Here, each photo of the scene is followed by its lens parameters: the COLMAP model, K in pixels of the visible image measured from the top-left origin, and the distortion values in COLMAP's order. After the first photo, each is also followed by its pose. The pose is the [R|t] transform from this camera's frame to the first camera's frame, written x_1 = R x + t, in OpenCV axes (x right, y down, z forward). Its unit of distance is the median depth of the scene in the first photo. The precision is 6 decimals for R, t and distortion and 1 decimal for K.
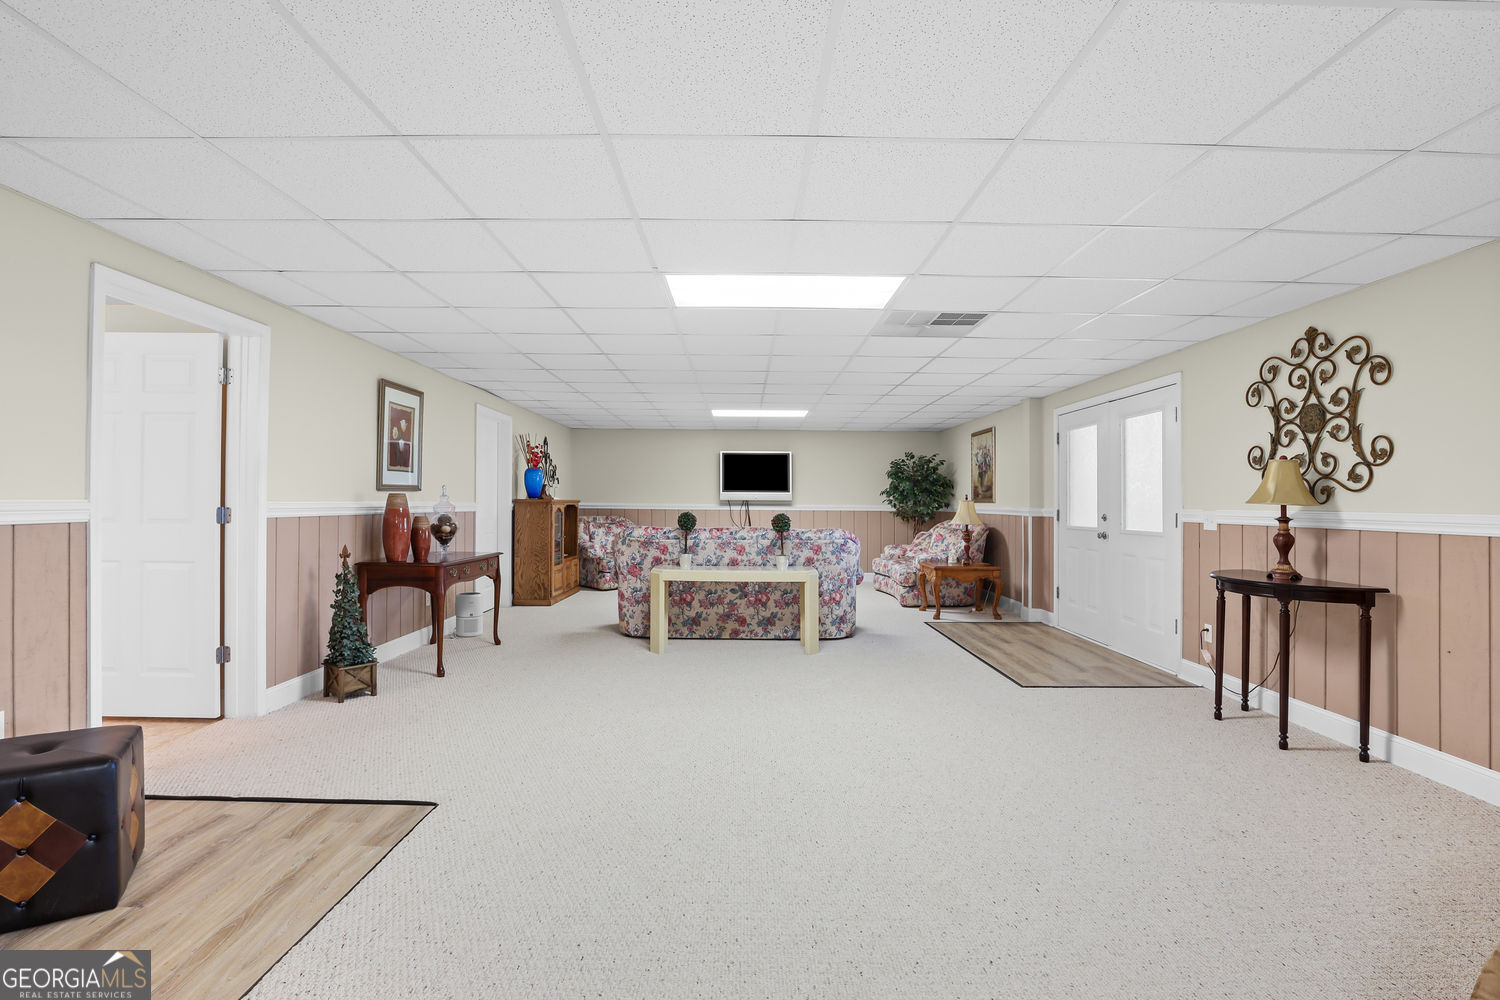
lens RADIAL K [[692.6, 0, 745.8], [0, 692.6, 501.5], [0, 0, 1]] dist [-0.031934, 0.000200]
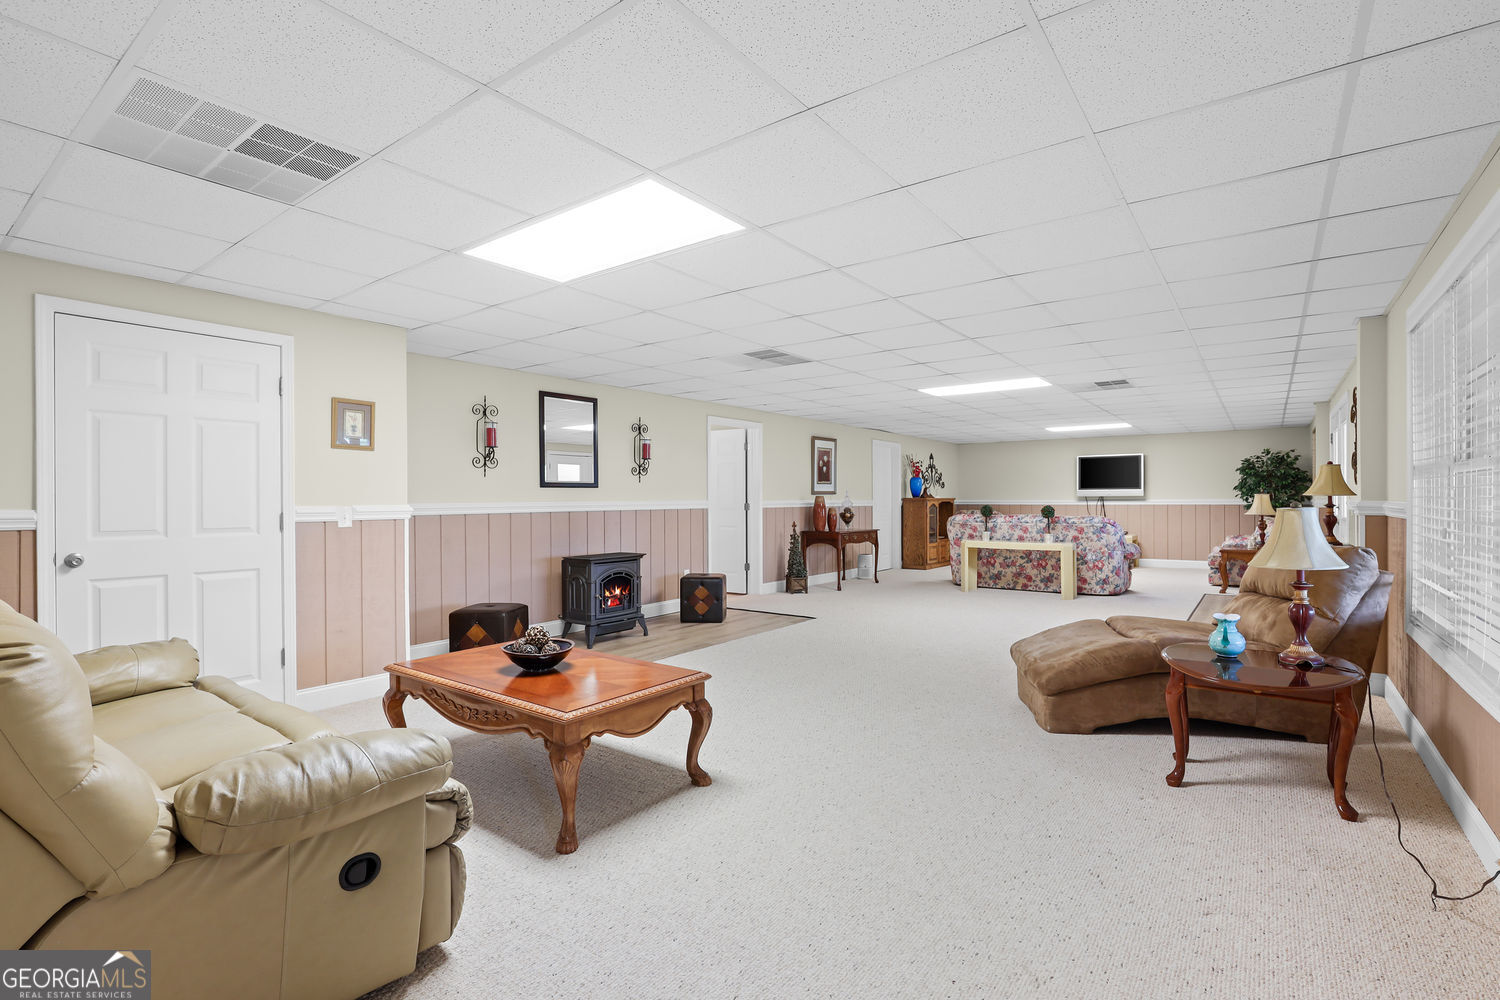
lens RADIAL K [[692.6, 0, 748.8], [0, 692.6, 501.6], [0, 0, 1]] dist [-0.031934, 0.000200]
pose [[0.799873, -0.009632, -0.600092, 0.419284], [0.011115, 0.999937, -0.001235, 0.003598], [0.600066, -0.005682, 0.799930, -0.567122]]
